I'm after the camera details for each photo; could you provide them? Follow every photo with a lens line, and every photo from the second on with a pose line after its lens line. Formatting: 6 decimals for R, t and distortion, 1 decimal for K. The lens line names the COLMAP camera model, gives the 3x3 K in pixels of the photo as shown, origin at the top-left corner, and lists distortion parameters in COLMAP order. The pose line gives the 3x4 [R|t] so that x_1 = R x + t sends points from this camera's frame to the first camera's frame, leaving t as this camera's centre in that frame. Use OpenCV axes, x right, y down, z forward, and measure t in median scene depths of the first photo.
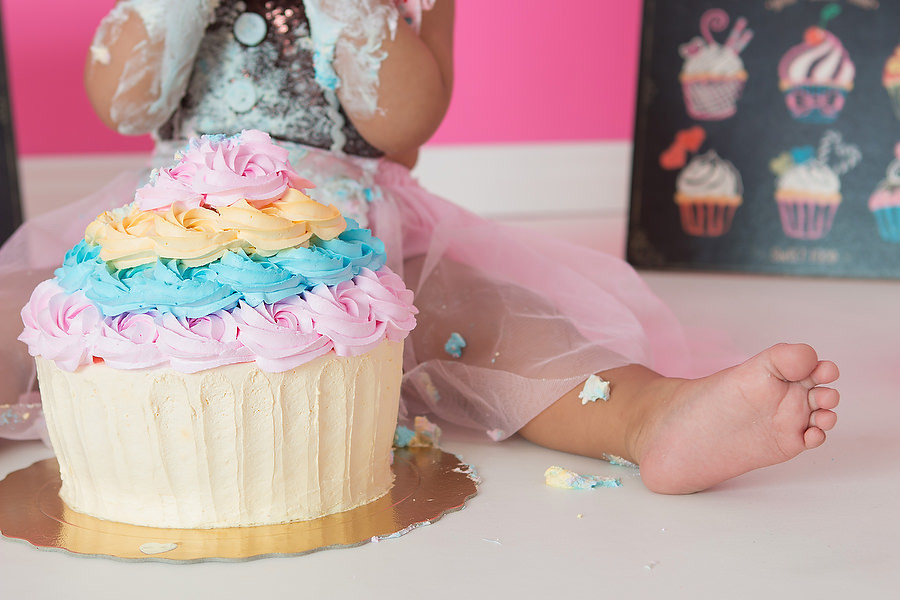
lens RADIAL K [[1971.8, 0, 457.2], [0, 1971.8, 300.8], [0, 0, 1]] dist [0.014184, 0.000000]
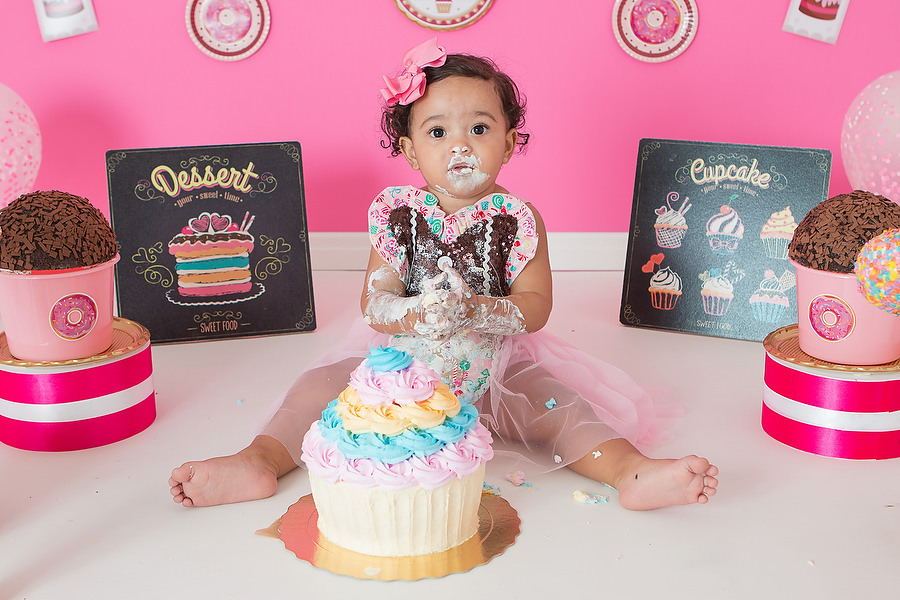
lens RADIAL K [[1220.1, 0, 446.3], [0, 1220.1, 302.4], [0, 0, 1]] dist [-0.074839, 0.000000]
pose [[0.997552, 0.035605, -0.060190, -0.021743], [-0.029509, 0.994620, 0.099298, -0.260706], [0.063401, -0.097279, 0.993236, -0.318809]]
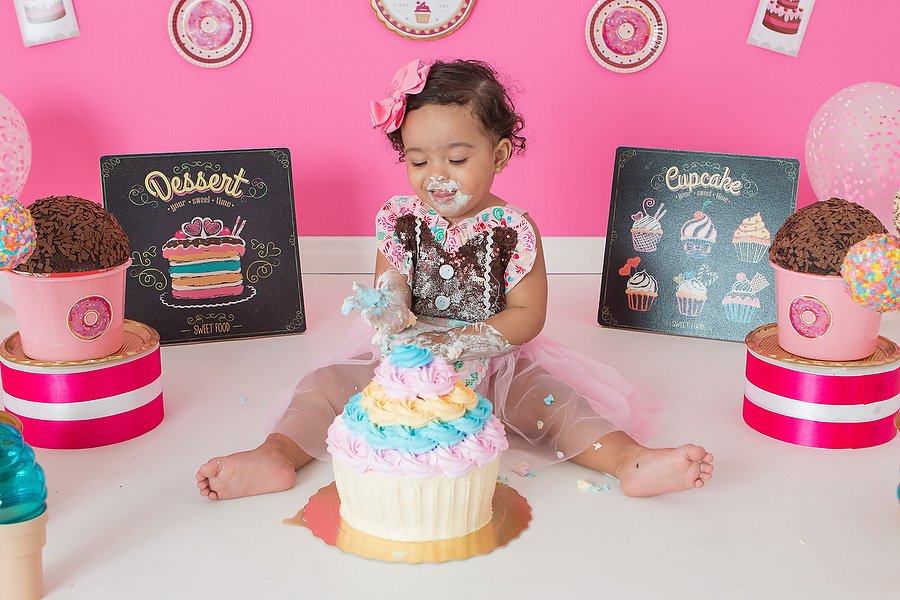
lens RADIAL K [[1243.0, 0, 454.2], [0, 1243.0, 309.8], [0, 0, 1]] dist [-0.078181, 0.000000]
pose [[0.999442, 0.032928, 0.005690, -0.117929], [-0.033330, 0.994547, 0.098821, -0.262504], [-0.002405, -0.098956, 0.995089, -0.431186]]
